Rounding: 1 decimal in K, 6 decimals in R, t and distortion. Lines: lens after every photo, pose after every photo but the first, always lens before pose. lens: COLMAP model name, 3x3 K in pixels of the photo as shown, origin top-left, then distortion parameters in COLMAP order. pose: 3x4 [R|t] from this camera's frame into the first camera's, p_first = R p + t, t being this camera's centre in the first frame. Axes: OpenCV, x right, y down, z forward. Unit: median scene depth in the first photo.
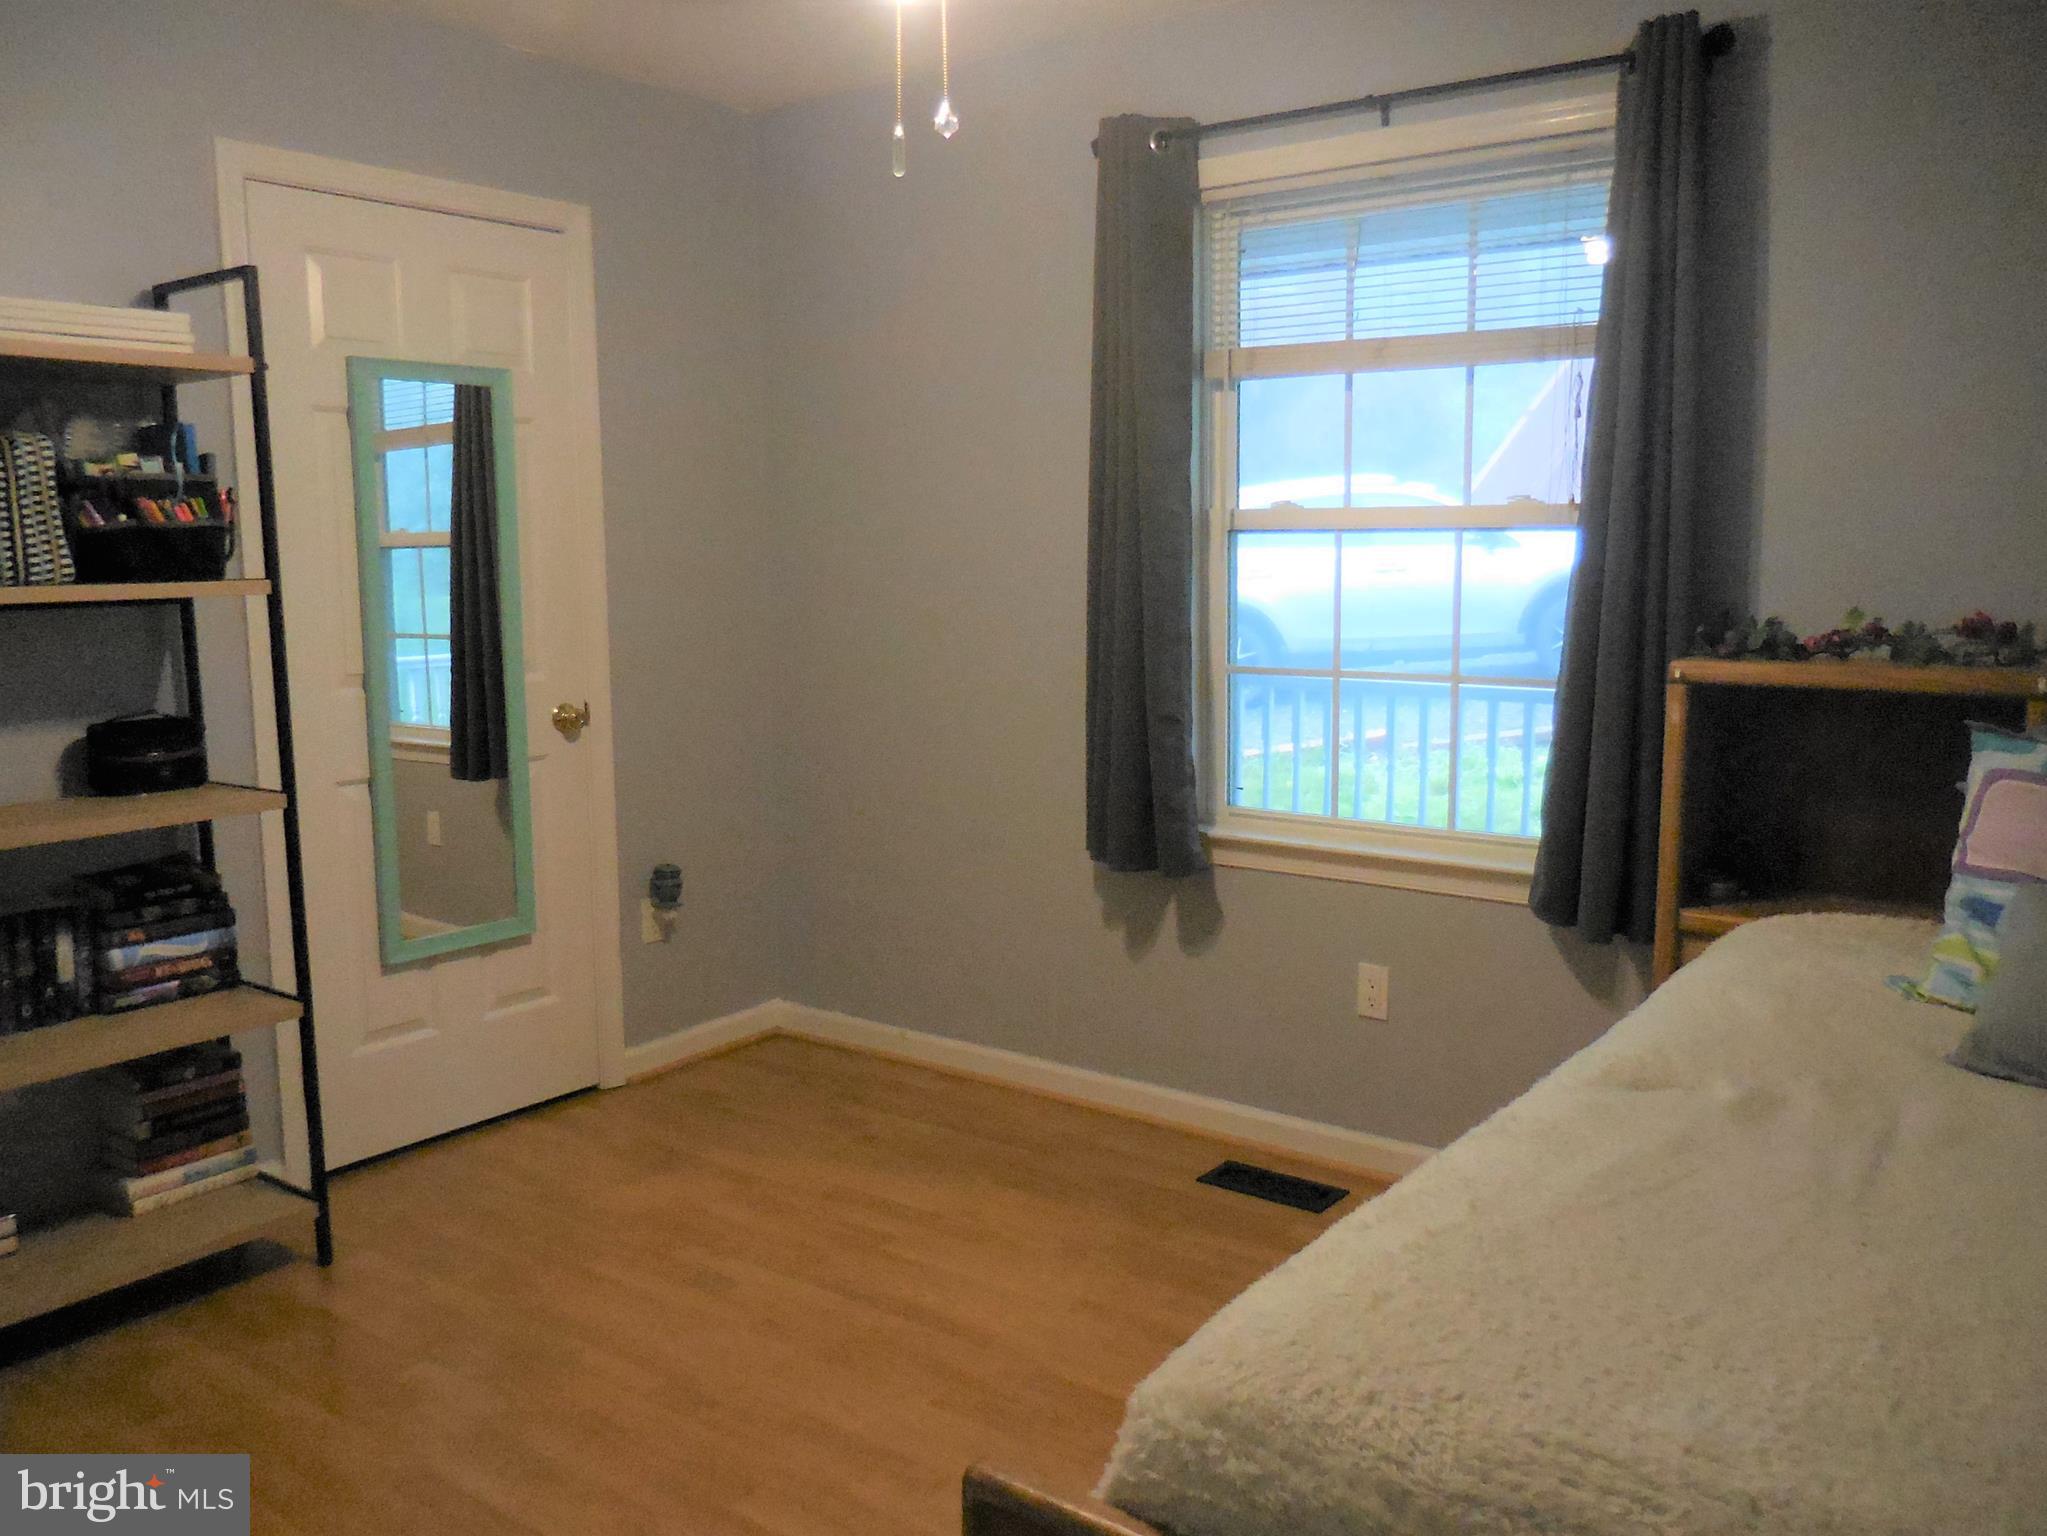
lens RADIAL K [[1672.7, 0, 1023.5], [0, 1672.7, 768.0], [0, 0, 1]] dist [-0.003756, -0.001130]
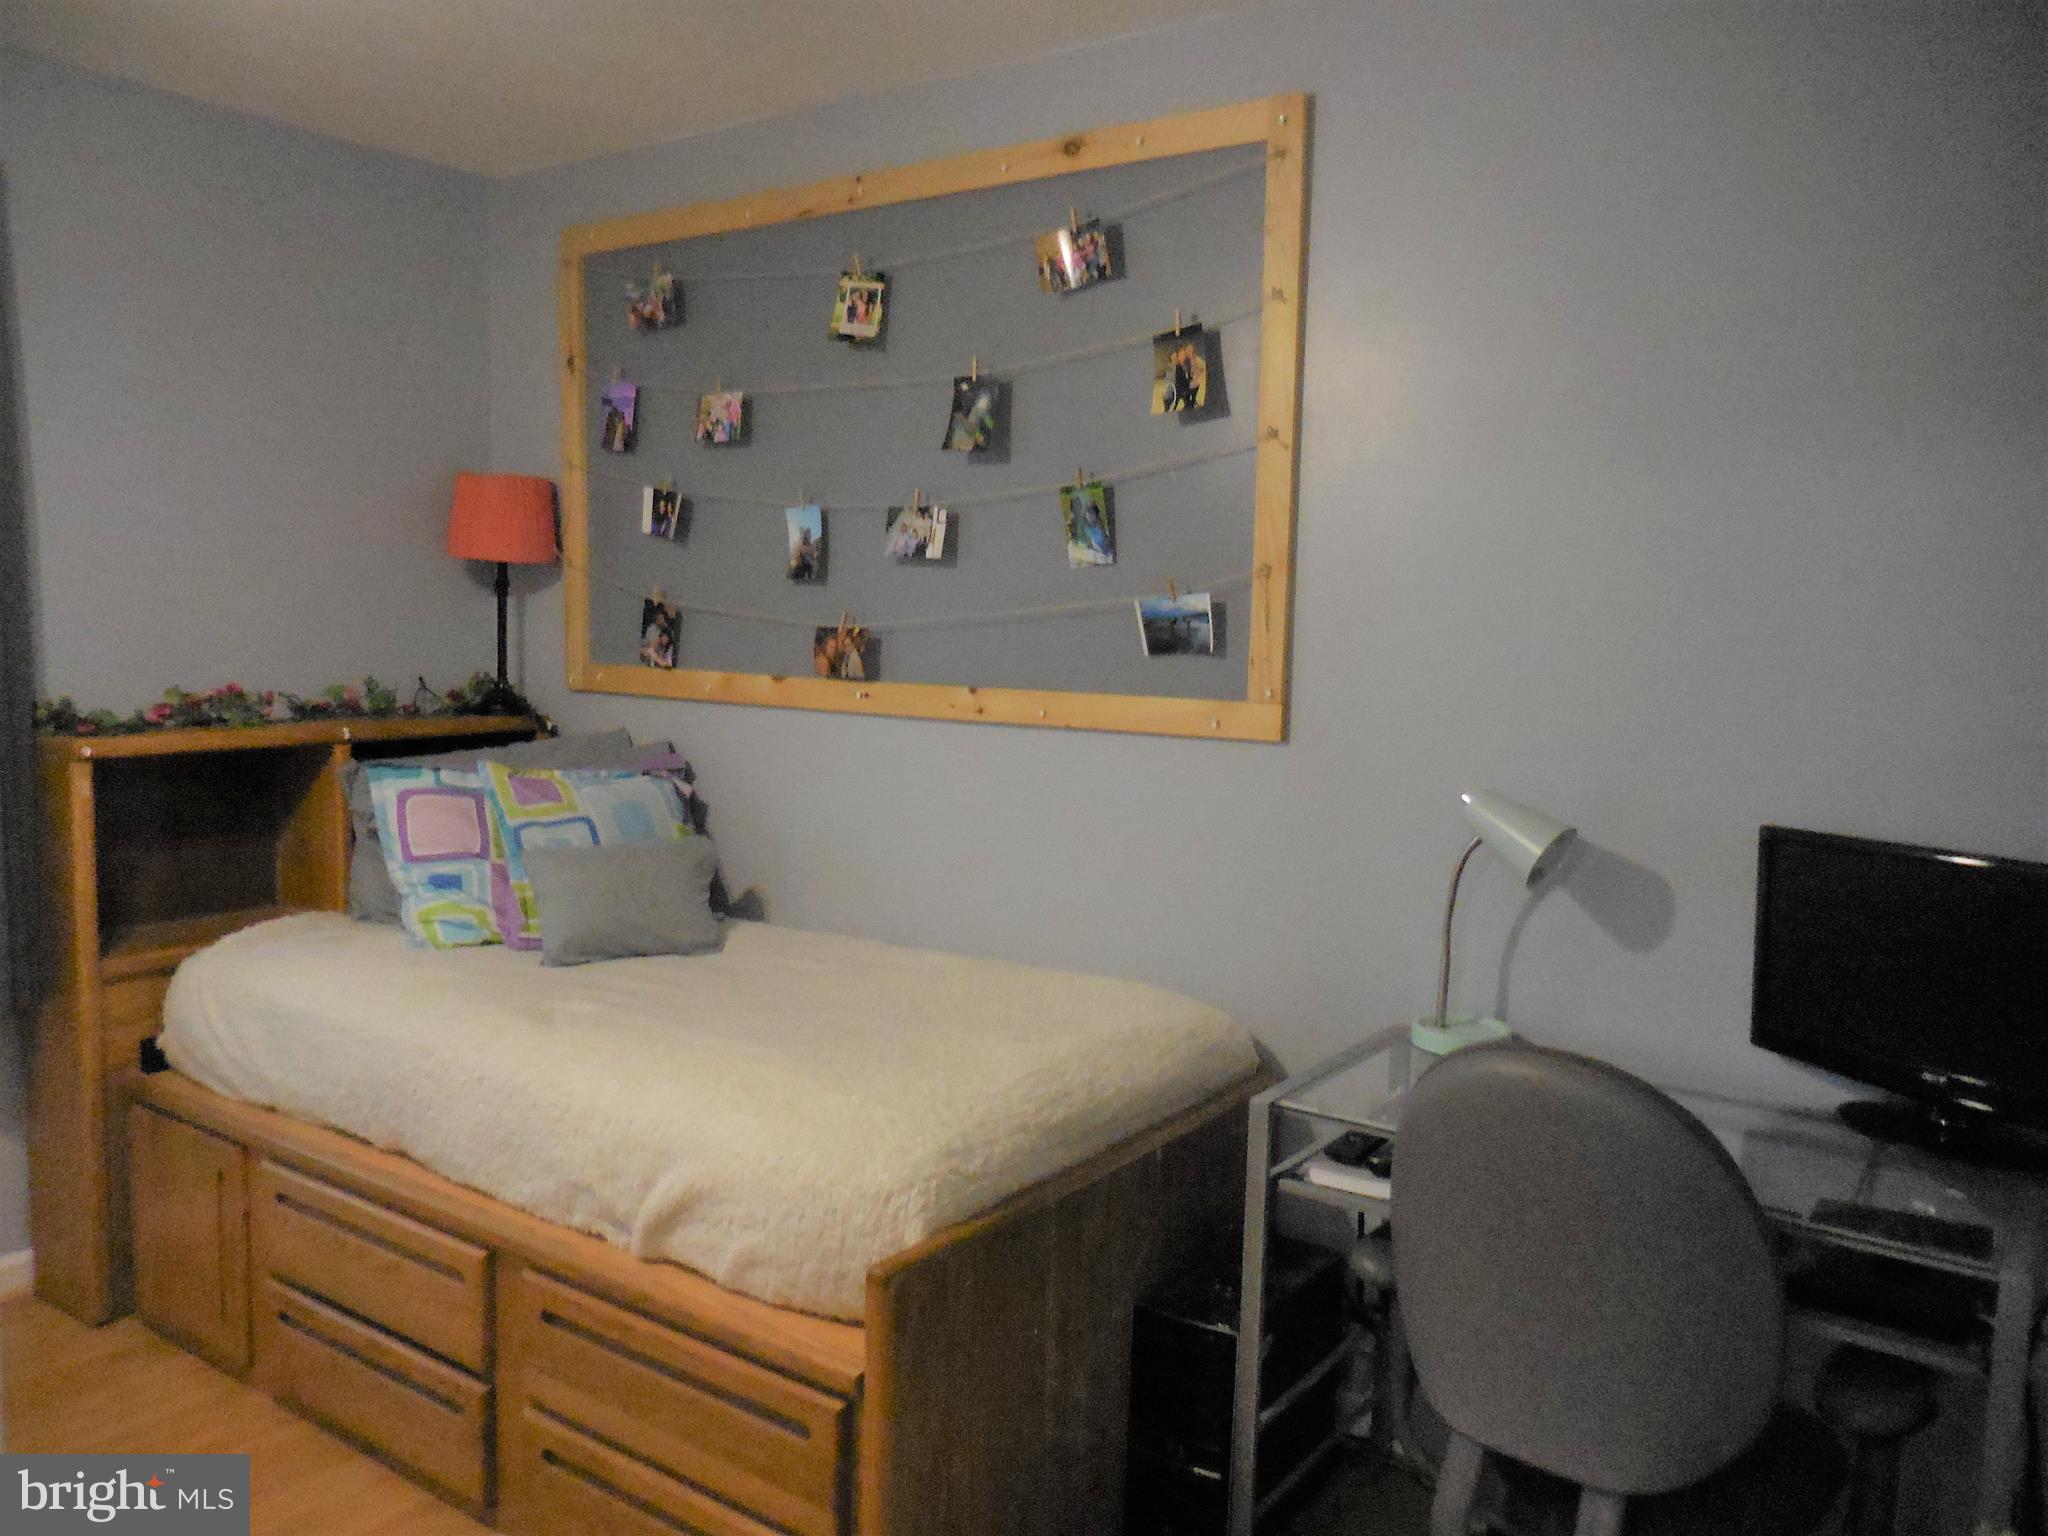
lens RADIAL K [[1550.6, 0, 1024.3], [0, 1550.6, 797.5], [0, 0, 1]] dist [-0.008246, -0.007105]
pose [[-0.019743, -0.120317, 0.992539, -0.582204], [0.121906, 0.985036, 0.121832, -0.068969], [-0.992345, 0.123402, -0.004780, 0.348970]]
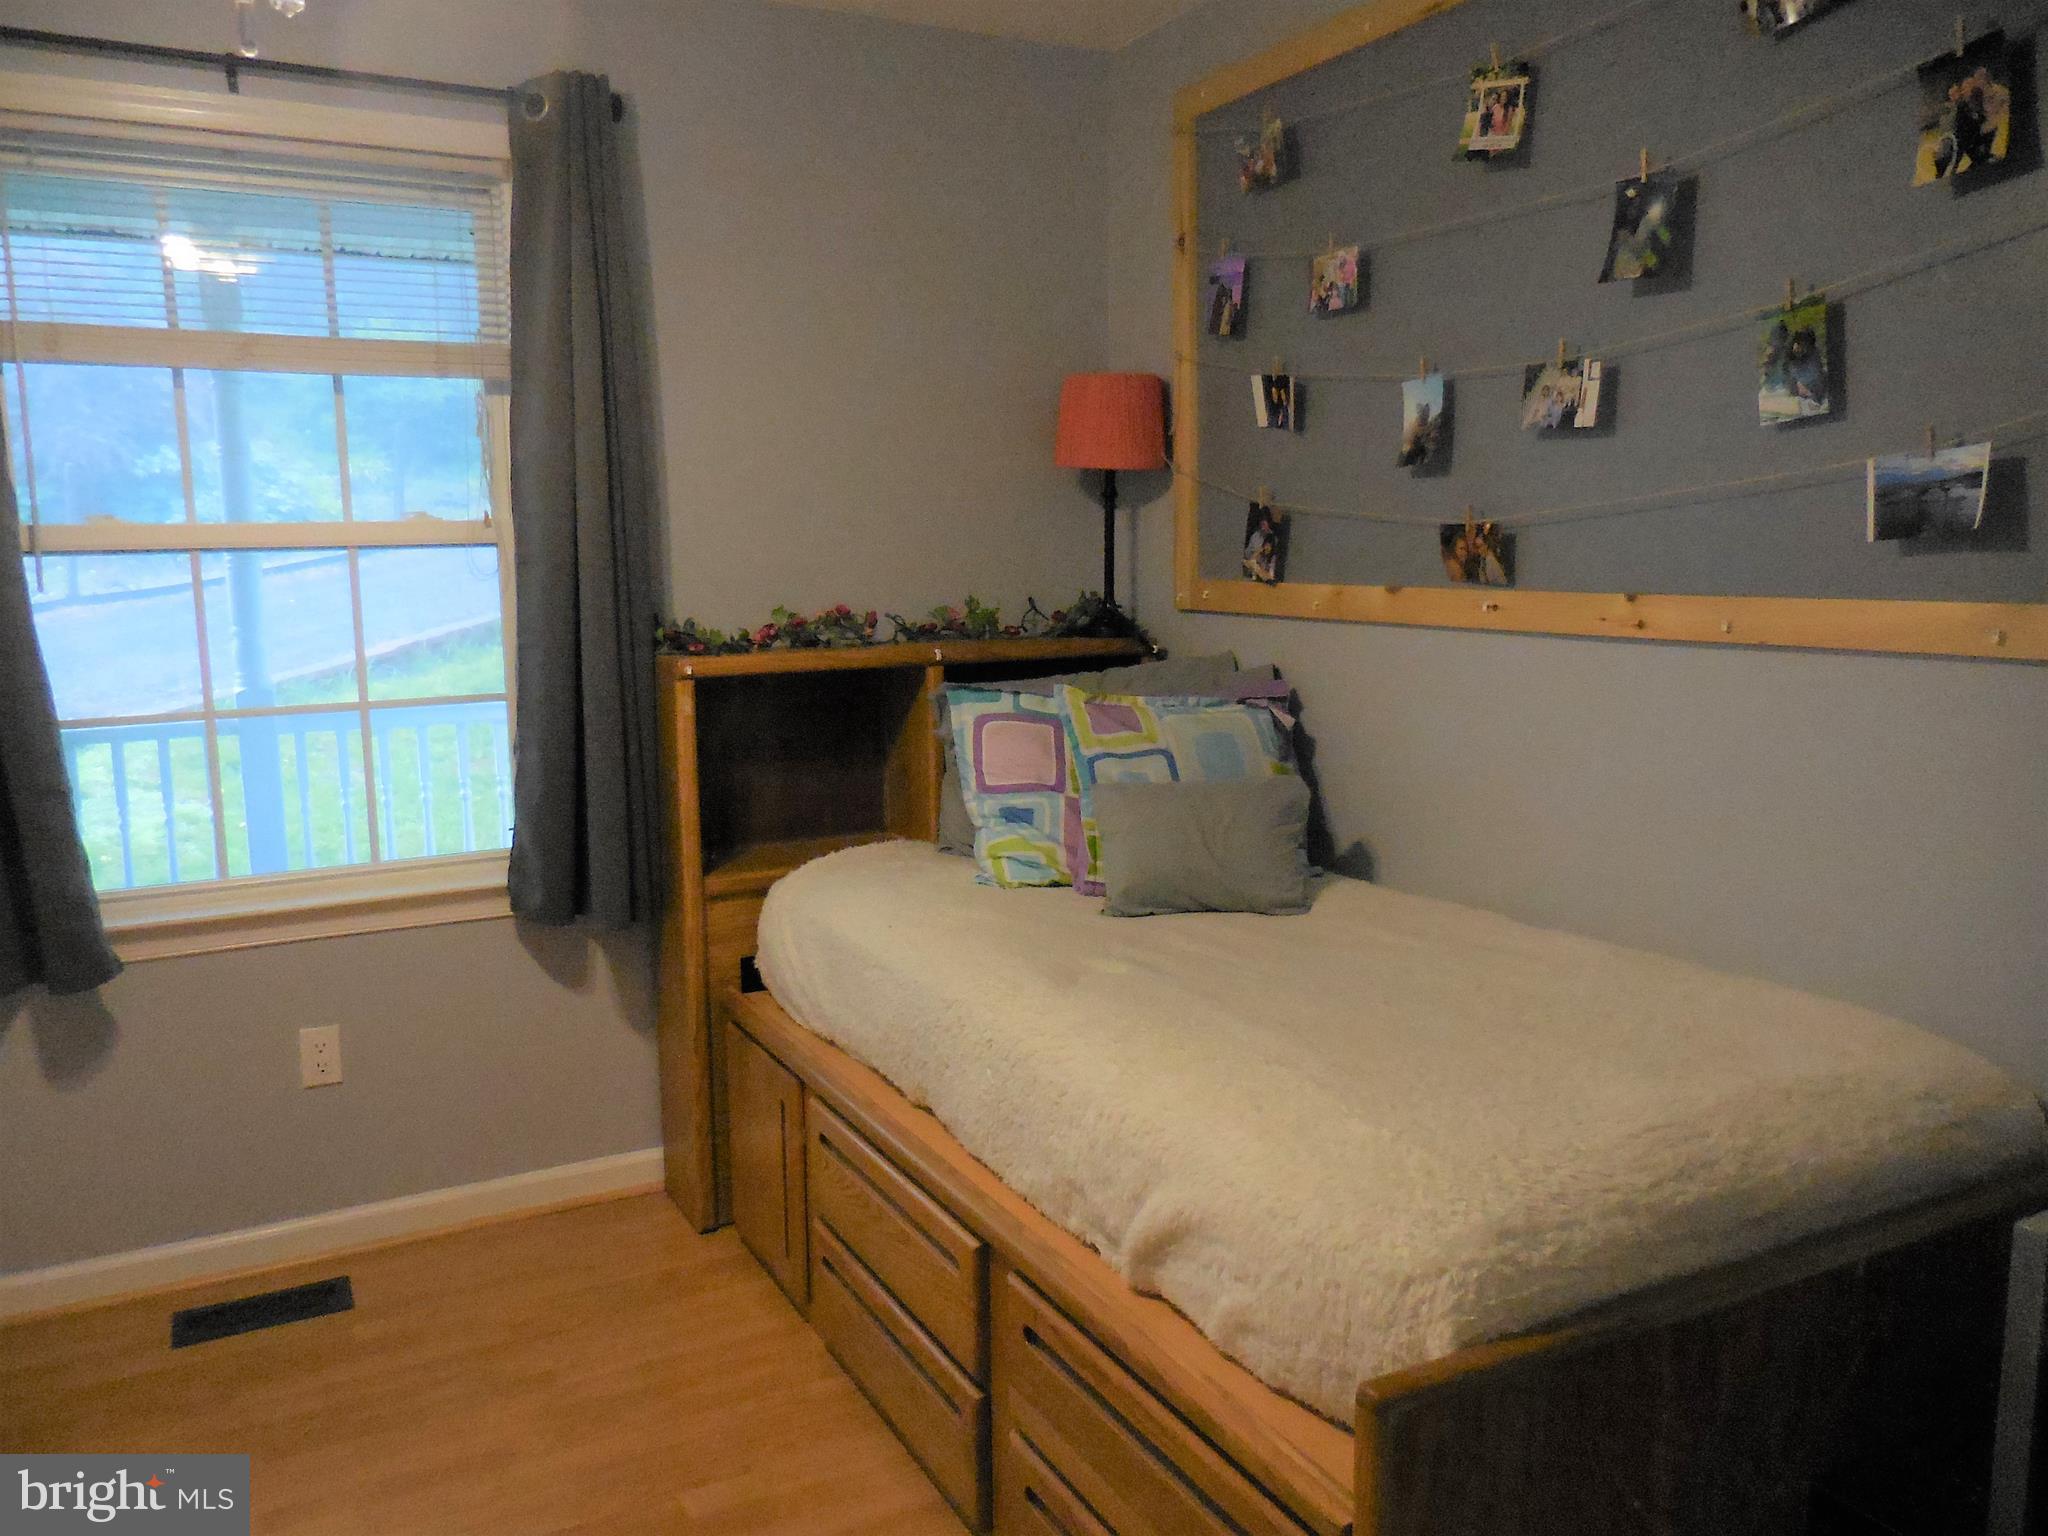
lens RADIAL K [[1561.1, 0, 1022.8], [0, 1561.1, 762.3], [0, 0, 1]] dist [0.009778, 0.009157]
pose [[0.431150, -0.129512, 0.892937, -0.413892], [0.138849, 0.987380, 0.076167, -0.040481], [-0.891533, 0.091144, 0.443691, 0.303183]]
